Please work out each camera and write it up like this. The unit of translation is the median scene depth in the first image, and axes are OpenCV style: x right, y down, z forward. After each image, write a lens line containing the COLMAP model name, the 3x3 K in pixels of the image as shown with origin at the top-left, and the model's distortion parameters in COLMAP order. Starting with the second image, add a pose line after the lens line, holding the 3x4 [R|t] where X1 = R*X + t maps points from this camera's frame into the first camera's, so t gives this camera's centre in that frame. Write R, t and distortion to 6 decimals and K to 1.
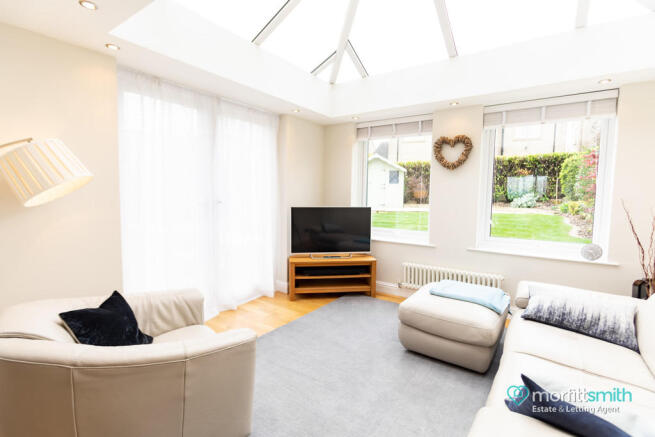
lens RADIAL K [[313.0, 0, 332.5], [0, 313.0, 216.7], [0, 0, 1]] dist [-0.007520, 0.006128]
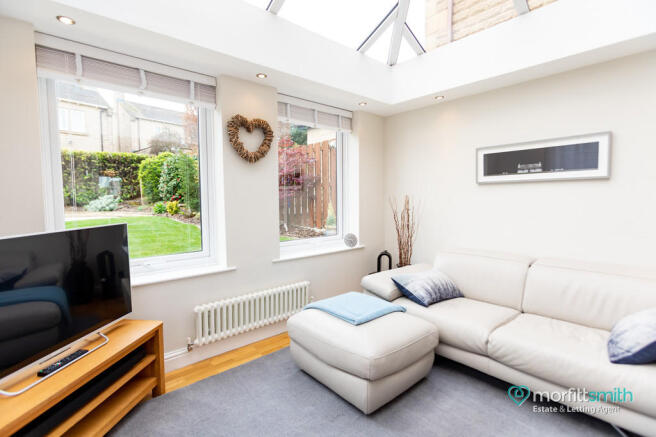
lens RADIAL K [[313.5, 0, 324.6], [0, 313.5, 217.0], [0, 0, 1]] dist [-0.007520, 0.006128]
pose [[0.251371, -0.077781, 0.964761, -0.288053], [0.082253, 0.994877, 0.058777, -0.044821], [-0.964390, 0.064580, 0.256480, 0.587542]]
